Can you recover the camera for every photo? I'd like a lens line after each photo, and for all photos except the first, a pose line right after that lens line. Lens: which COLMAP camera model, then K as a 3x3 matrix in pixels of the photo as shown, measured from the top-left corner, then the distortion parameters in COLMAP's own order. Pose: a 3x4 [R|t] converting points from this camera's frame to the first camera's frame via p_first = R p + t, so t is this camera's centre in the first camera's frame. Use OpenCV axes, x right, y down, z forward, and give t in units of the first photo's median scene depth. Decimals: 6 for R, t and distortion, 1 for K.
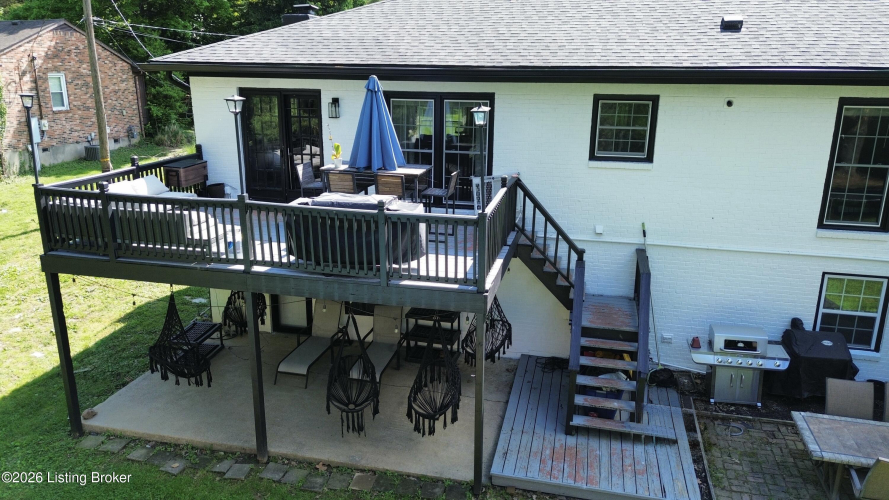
lens RADIAL K [[622.8, 0, 444.5], [0, 622.8, 251.1], [0, 0, 1]] dist [0.046713, -0.000531]
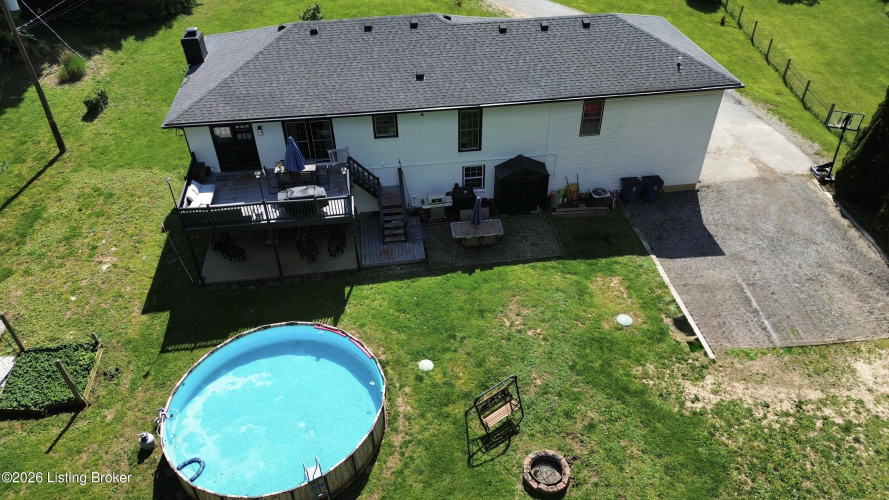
lens RADIAL K [[622.8, 0, 445.3], [0, 622.8, 250.9], [0, 0, 1]] dist [0.046713, -0.000531]
pose [[0.935915, -0.238268, 0.259406, -0.273883], [0.118376, 0.906413, 0.405466, -0.764976], [-0.331739, -0.348774, 0.876531, -1.529425]]
